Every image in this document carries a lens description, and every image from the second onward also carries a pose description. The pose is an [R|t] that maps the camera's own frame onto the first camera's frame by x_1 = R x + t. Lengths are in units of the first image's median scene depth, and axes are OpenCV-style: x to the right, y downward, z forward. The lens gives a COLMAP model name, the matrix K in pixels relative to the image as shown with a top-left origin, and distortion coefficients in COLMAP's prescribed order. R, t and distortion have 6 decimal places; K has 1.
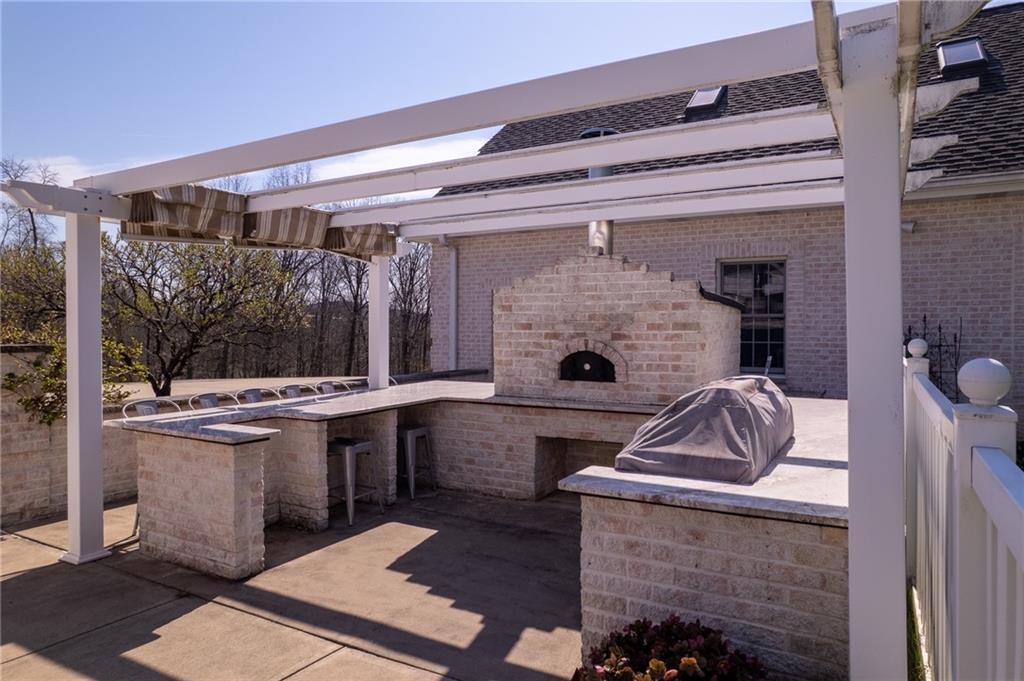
lens RADIAL K [[652.6, 0, 514.8], [0, 652.6, 342.2], [0, 0, 1]] dist [-0.032253, 0.005792]
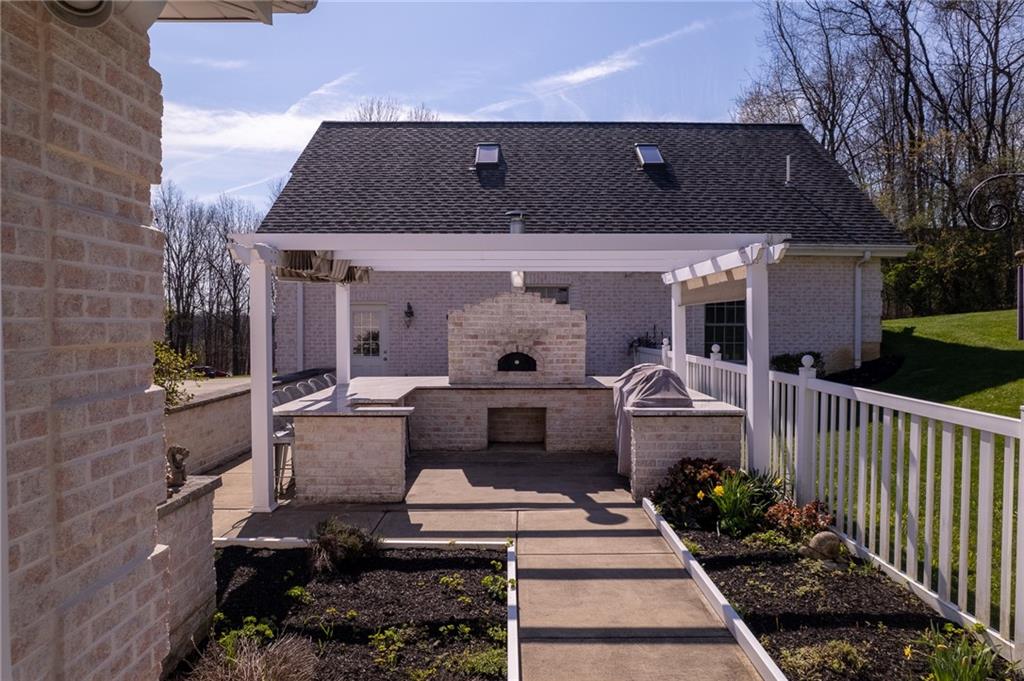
lens RADIAL K [[652.6, 0, 510.0], [0, 652.6, 335.4], [0, 0, 1]] dist [-0.032253, 0.005792]
pose [[0.869700, -0.011326, 0.493450, -0.683139], [0.011949, 0.999927, 0.001890, -0.030492], [-0.493435, 0.004253, 0.869772, -0.372739]]
